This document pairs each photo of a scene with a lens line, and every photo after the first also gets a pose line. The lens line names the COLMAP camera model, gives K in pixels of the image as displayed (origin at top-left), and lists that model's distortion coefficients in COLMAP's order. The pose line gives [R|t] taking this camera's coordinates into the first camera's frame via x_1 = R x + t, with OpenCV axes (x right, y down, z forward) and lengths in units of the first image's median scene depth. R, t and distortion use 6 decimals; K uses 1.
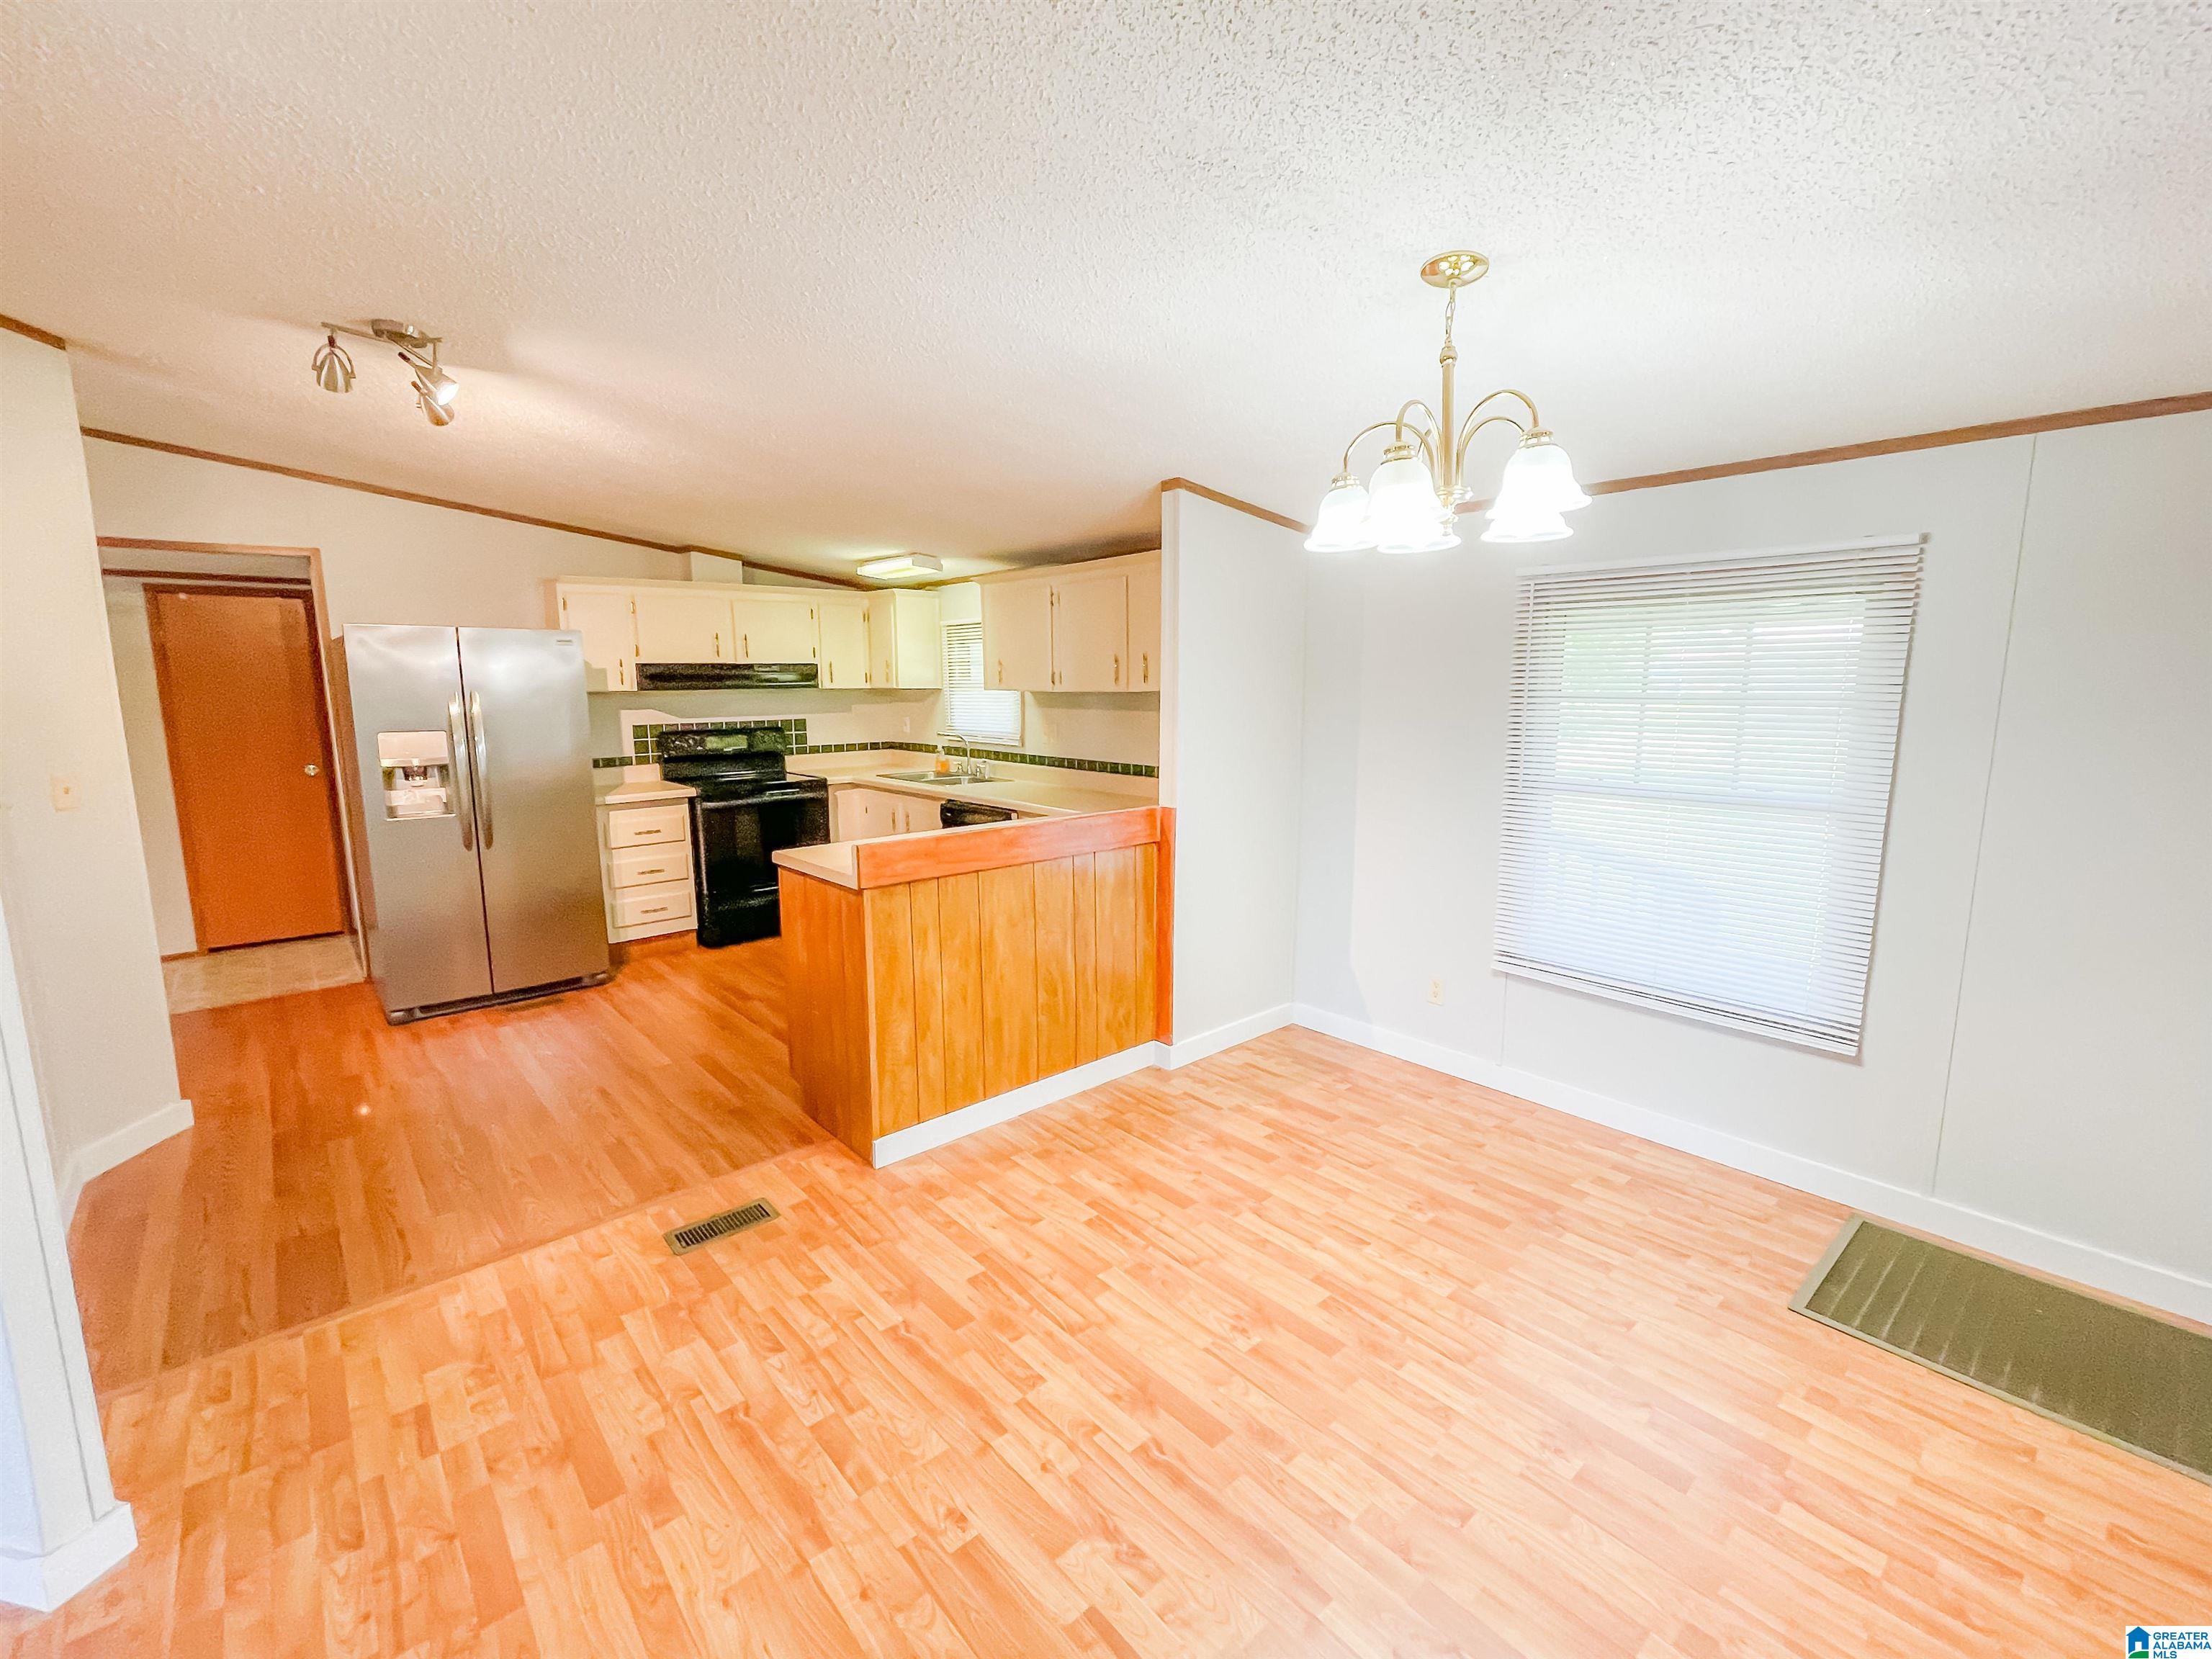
lens RADIAL K [[954.9, 0, 1090.8], [0, 954.9, 826.6], [0, 0, 1]] dist [-0.006687, 0.003876]
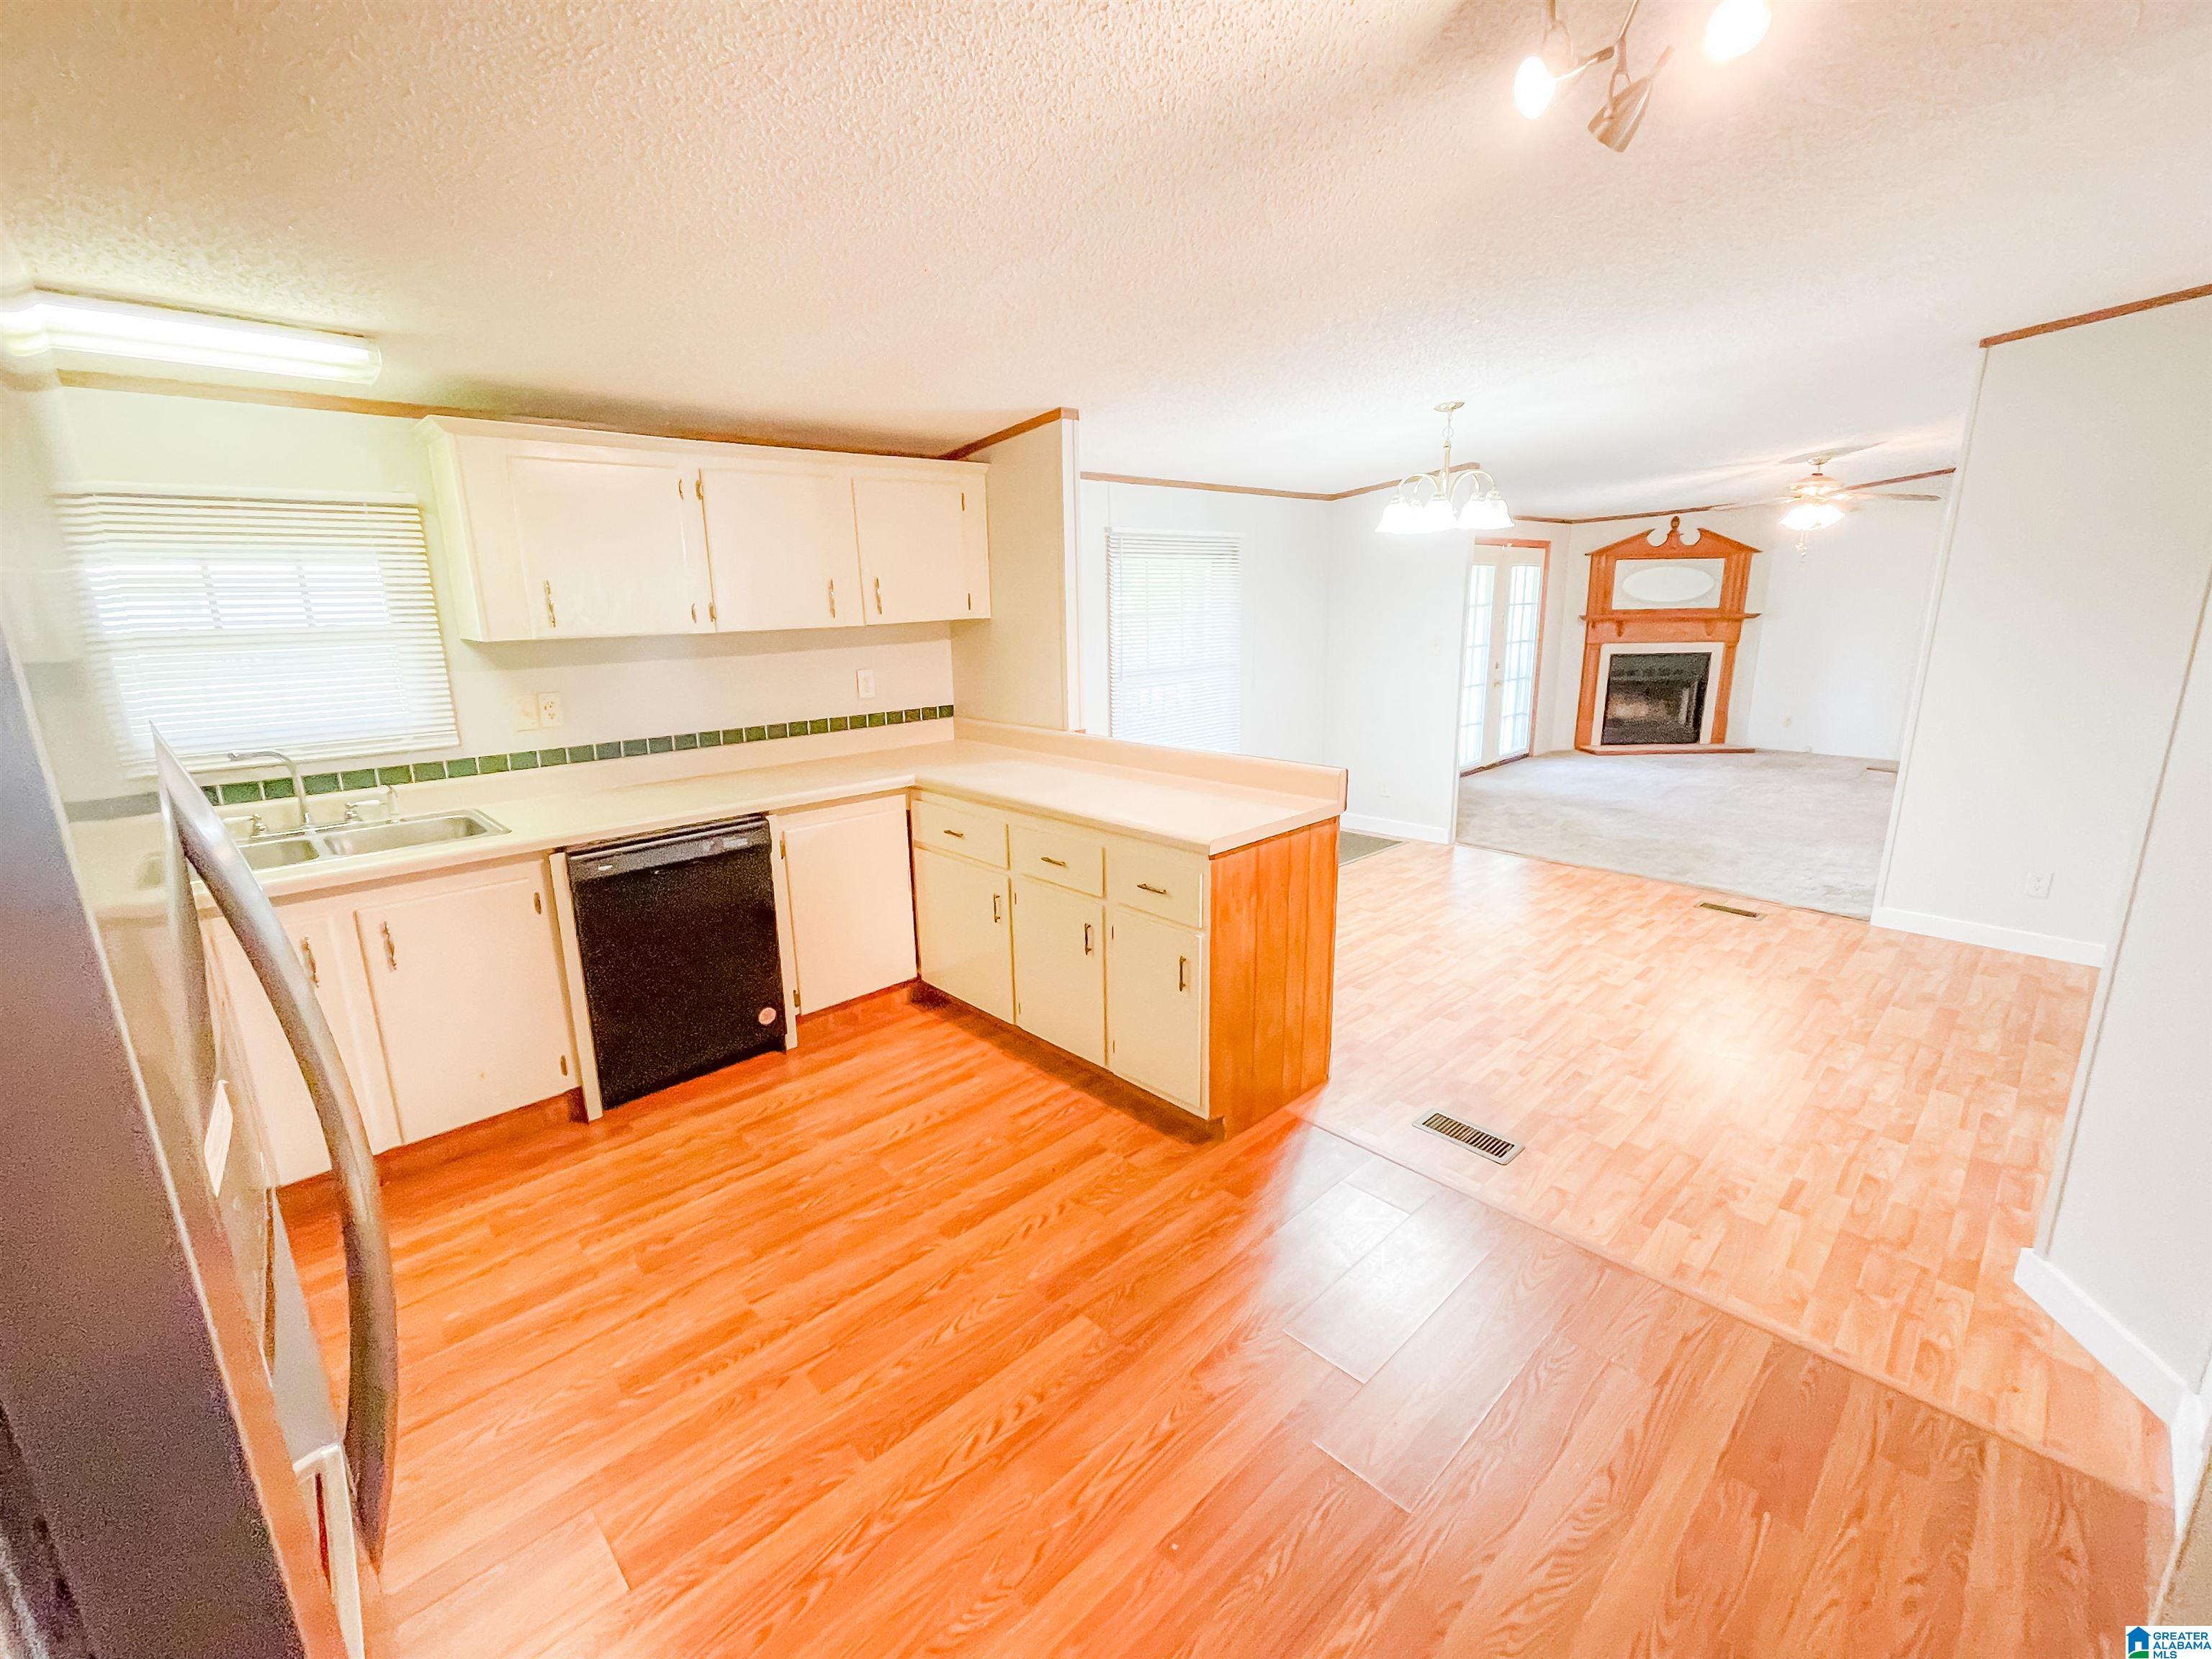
lens RADIAL K [[954.9, 0, 1114.9], [0, 954.9, 822.8], [0, 0, 1]] dist [-0.006687, 0.003876]
pose [[-0.059490, -0.228707, 0.971676, -1.464455], [0.169986, 0.956862, 0.235627, -0.245980], [-0.983649, 0.179189, -0.018047, 1.510896]]
